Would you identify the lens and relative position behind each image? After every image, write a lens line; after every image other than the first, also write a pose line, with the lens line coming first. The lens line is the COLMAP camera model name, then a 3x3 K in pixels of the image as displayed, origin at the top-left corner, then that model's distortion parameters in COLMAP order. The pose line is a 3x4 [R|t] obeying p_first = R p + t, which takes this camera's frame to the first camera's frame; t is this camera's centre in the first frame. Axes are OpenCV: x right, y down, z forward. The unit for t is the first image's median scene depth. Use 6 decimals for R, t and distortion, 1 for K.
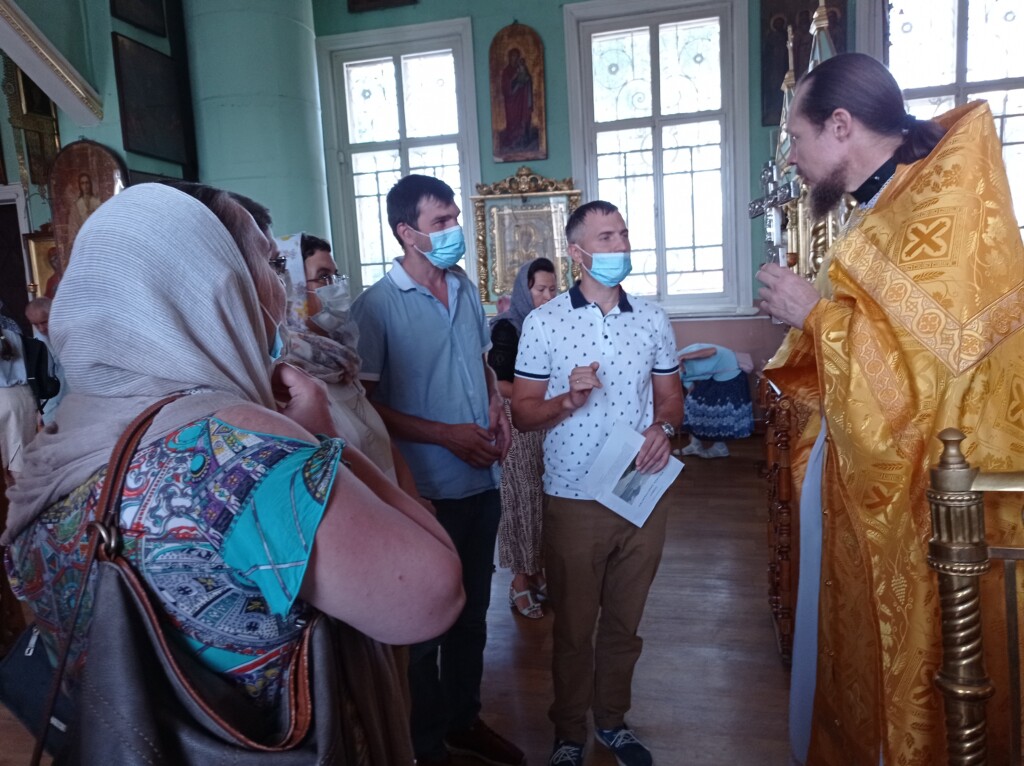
lens RADIAL K [[854.5, 0, 511.3], [0, 854.5, 366.4], [0, 0, 1]] dist [0.054386, 0.004123]
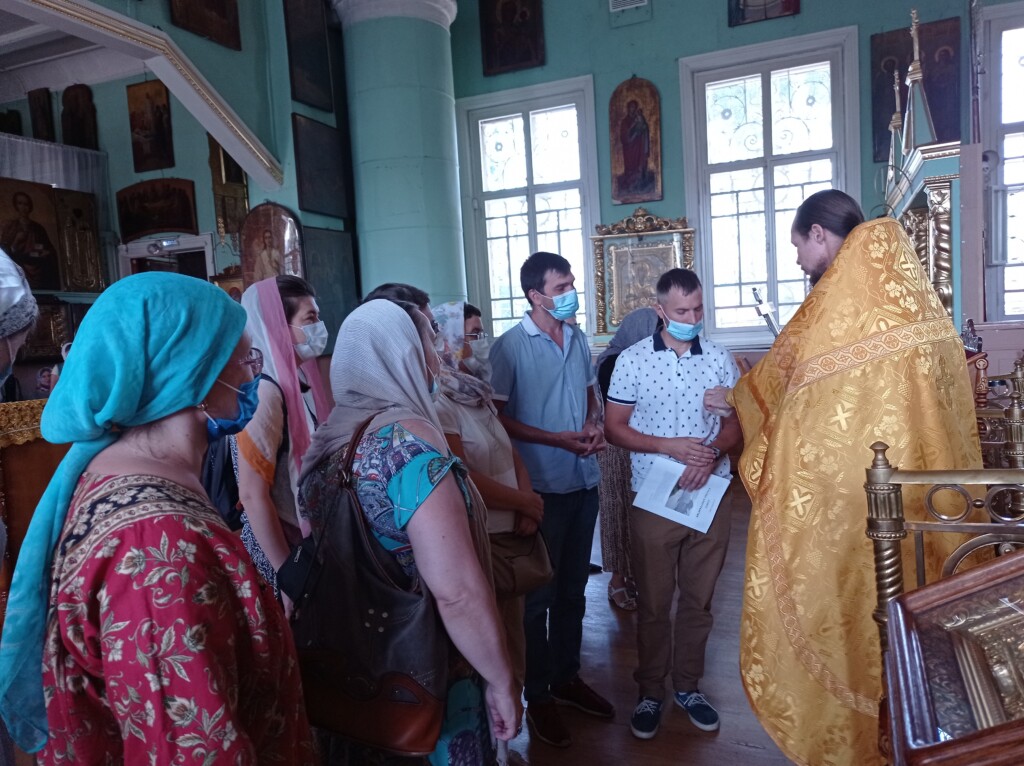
lens RADIAL K [[893.1, 0, 512.0], [0, 893.1, 383.0], [0, 0, 1]] dist [-0.048923, 0.017234]
pose [[0.987388, 0.005662, -0.158217, 0.034204], [-0.006912, 0.999949, -0.007352, -0.001858], [0.158168, 0.008353, 0.987377, -0.138495]]
